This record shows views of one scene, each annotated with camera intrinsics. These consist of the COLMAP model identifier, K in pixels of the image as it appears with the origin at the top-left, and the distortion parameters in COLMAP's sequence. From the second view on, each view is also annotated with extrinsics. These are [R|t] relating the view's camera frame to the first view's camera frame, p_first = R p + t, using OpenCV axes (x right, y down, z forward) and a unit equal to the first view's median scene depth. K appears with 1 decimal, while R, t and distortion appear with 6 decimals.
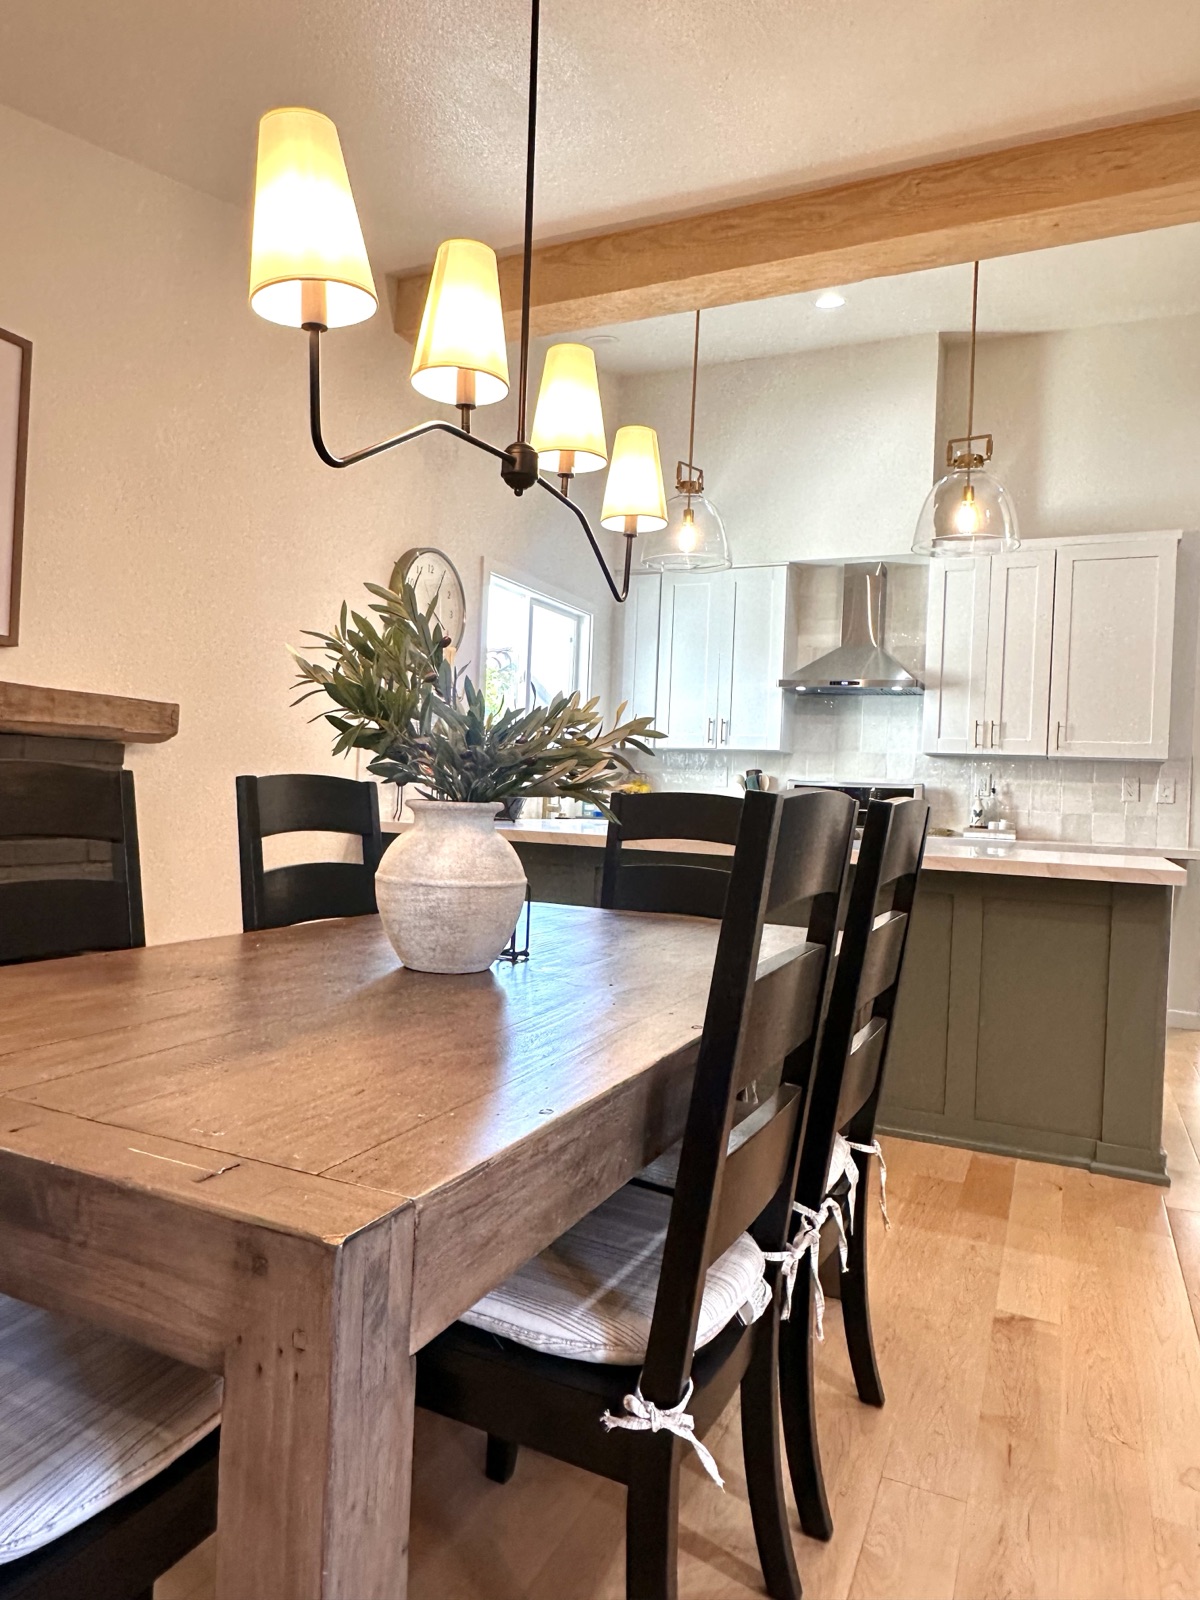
lens RADIAL K [[1031.2, 0, 583.9], [0, 1031.2, 794.8], [0, 0, 1]] dist [-0.006045, -0.003316]
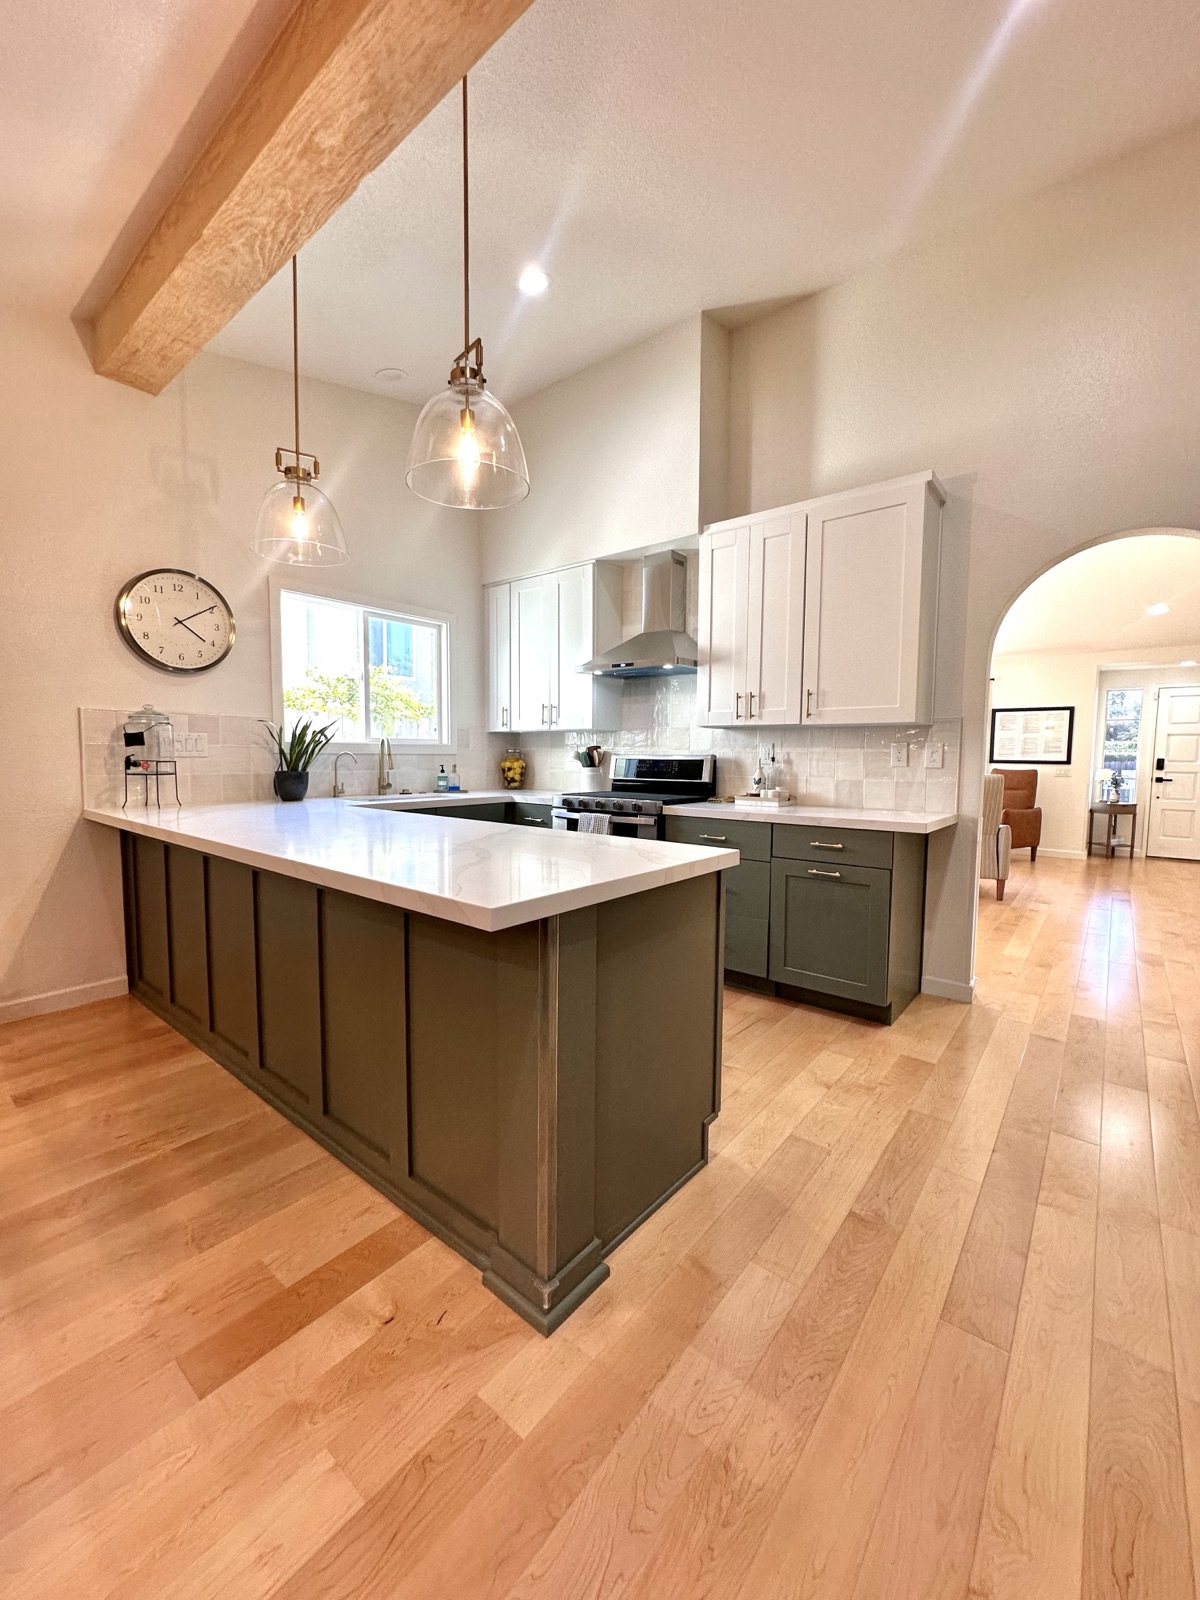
lens RADIAL K [[643.4, 0, 601.3], [0, 643.4, 797.6], [0, 0, 1]] dist [0.001511, 0.000220]
pose [[0.970382, -0.017638, -0.240930, 0.404190], [0.032171, 0.997883, 0.056523, -0.008085], [0.239423, -0.062600, 0.968895, 0.337267]]
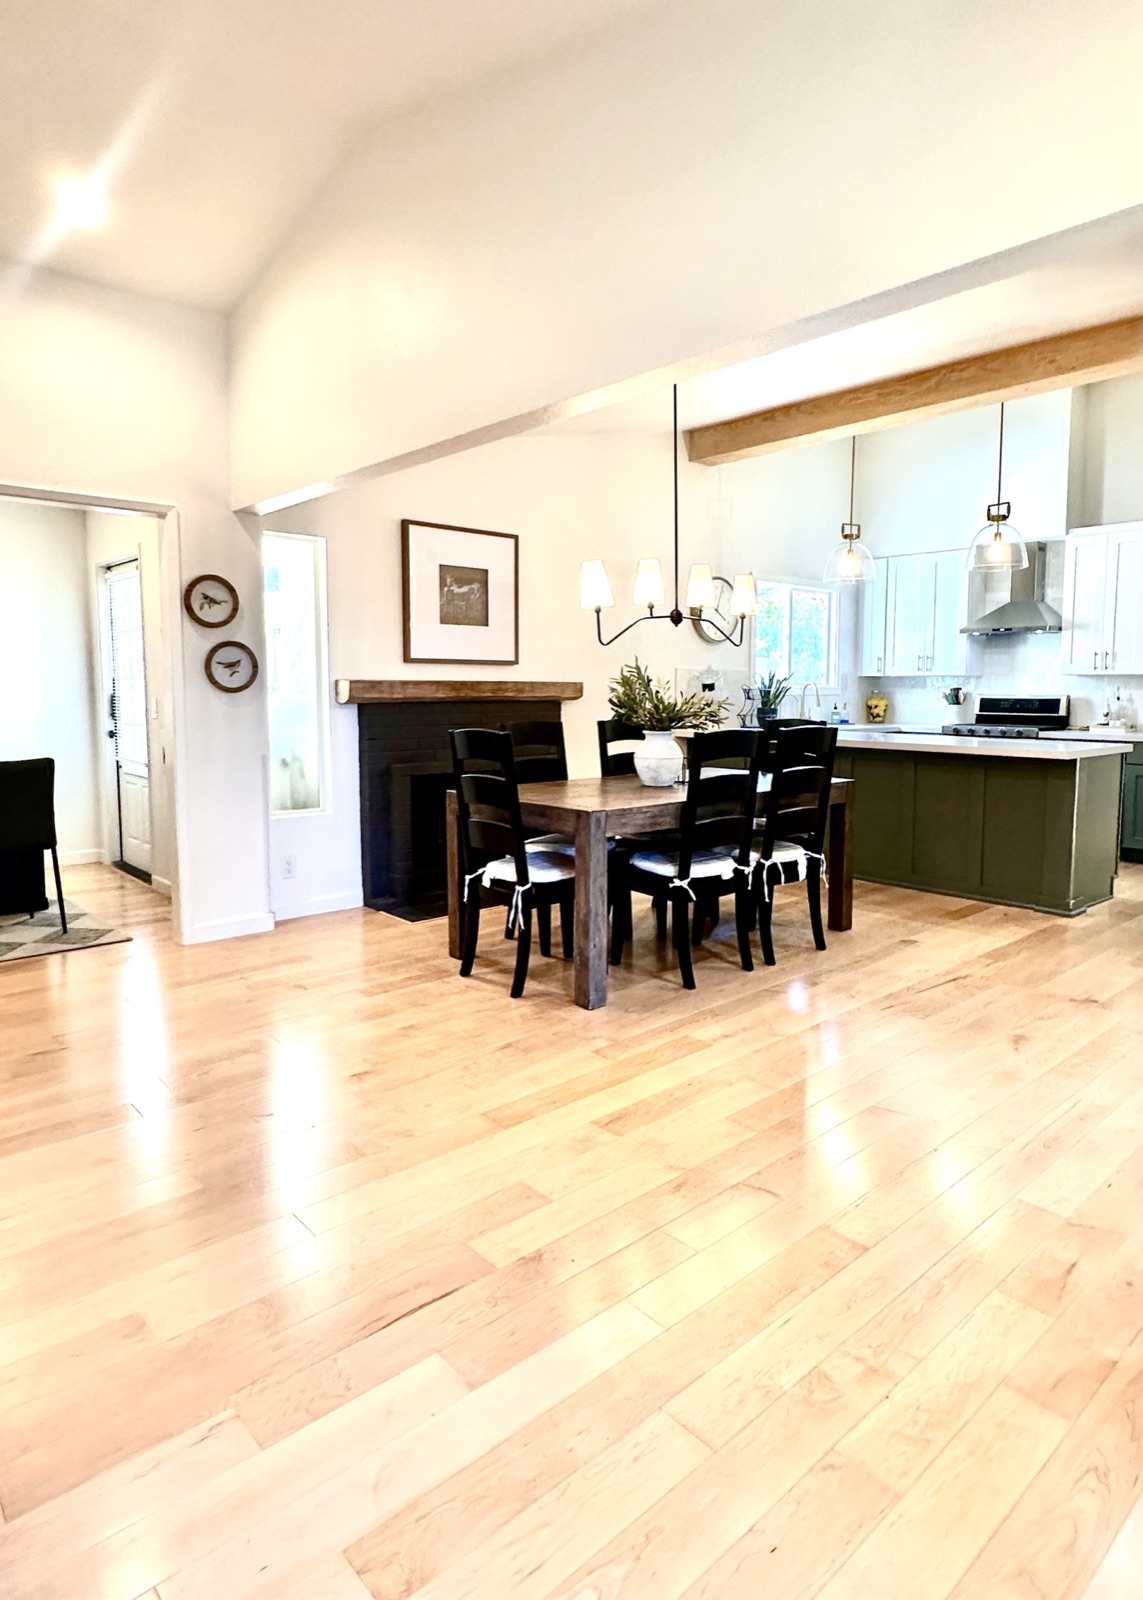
lens RADIAL K [[928.0, 0, 572.9], [0, 928.0, 788.4], [0, 0, 1]] dist [-0.037442, -0.000301]
pose [[0.913573, 0.002373, -0.406668, 0.233954], [0.038232, 0.995053, 0.091693, -0.026510], [0.404874, -0.099316, 0.908963, -0.496375]]
